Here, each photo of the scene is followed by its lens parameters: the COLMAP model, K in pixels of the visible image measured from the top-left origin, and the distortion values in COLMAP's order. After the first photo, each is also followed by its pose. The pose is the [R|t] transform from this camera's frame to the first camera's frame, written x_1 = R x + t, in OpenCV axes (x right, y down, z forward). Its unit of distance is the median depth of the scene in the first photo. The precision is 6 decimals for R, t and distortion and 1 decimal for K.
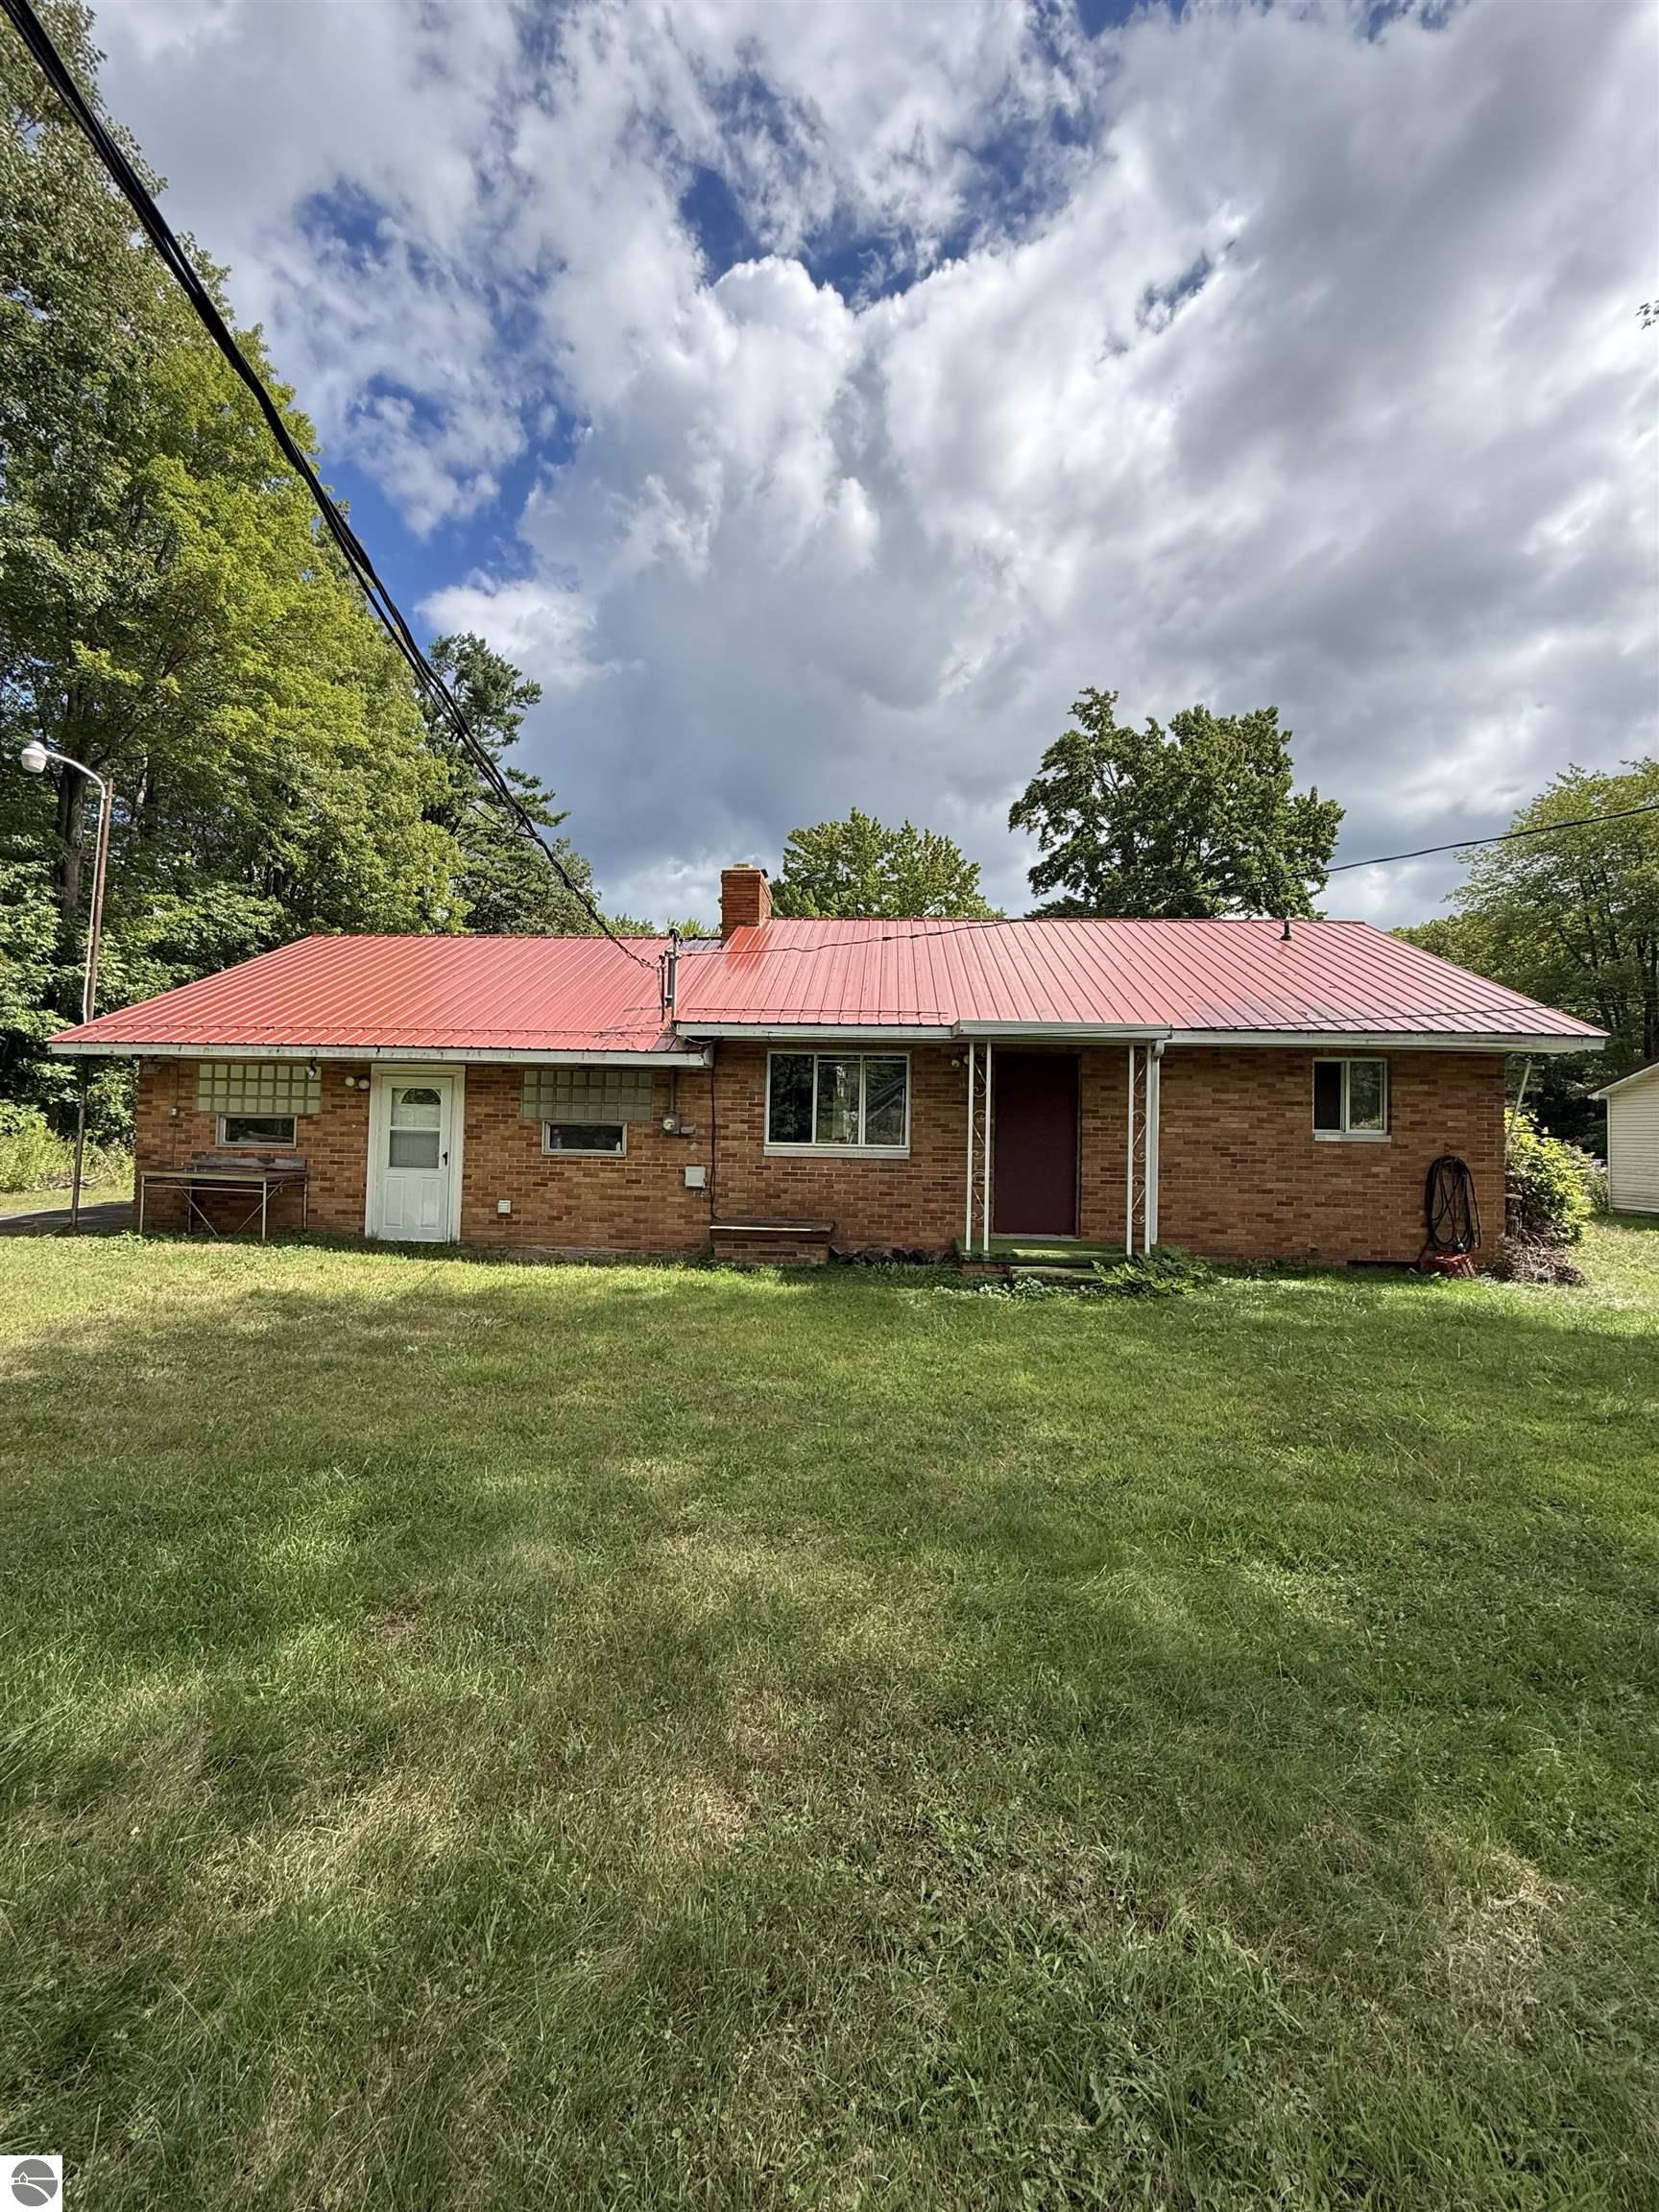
lens RADIAL K [[884.1, 0, 827.1], [0, 884.1, 1111.0], [0, 0, 1]] dist [-0.000800, 0.000064]
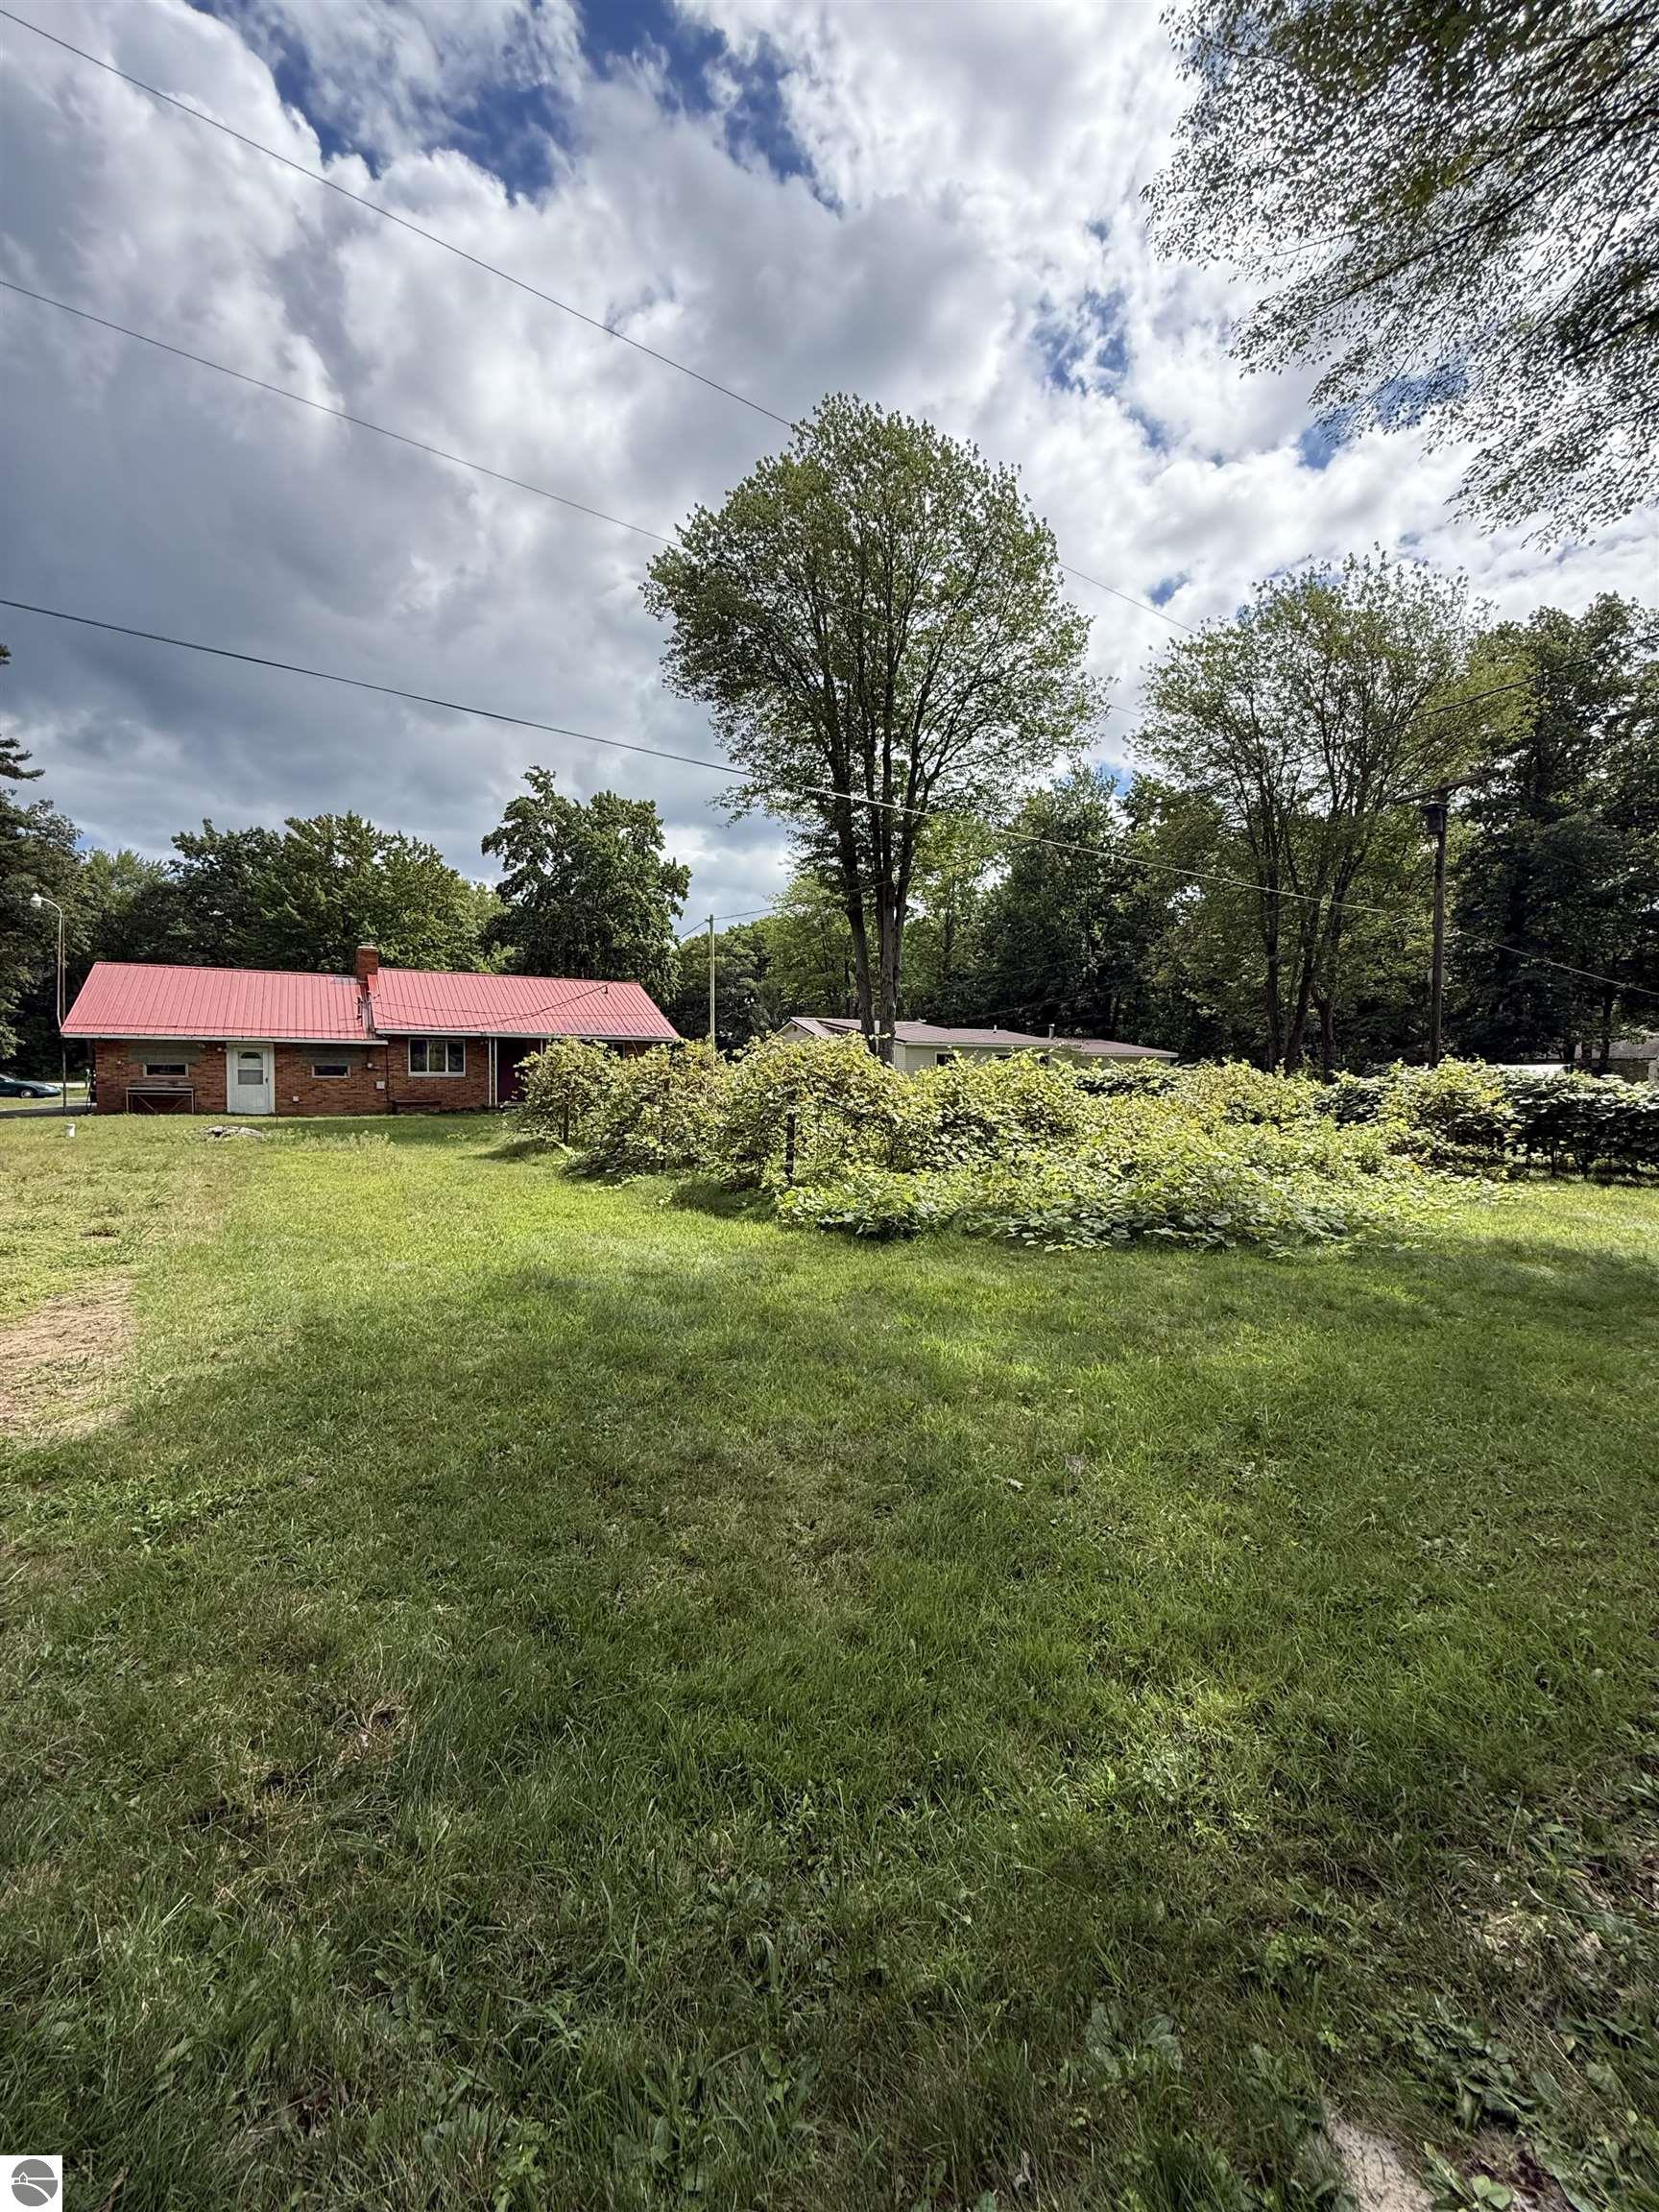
lens RADIAL K [[884.1, 0, 831.6], [0, 884.1, 1111.6], [0, 0, 1]] dist [-0.000800, 0.000064]
pose [[0.832274, -0.040301, 0.552898, -0.398936], [-0.001743, 0.997159, 0.075307, -0.040789], [-0.554362, -0.063640, 0.829839, -1.607321]]
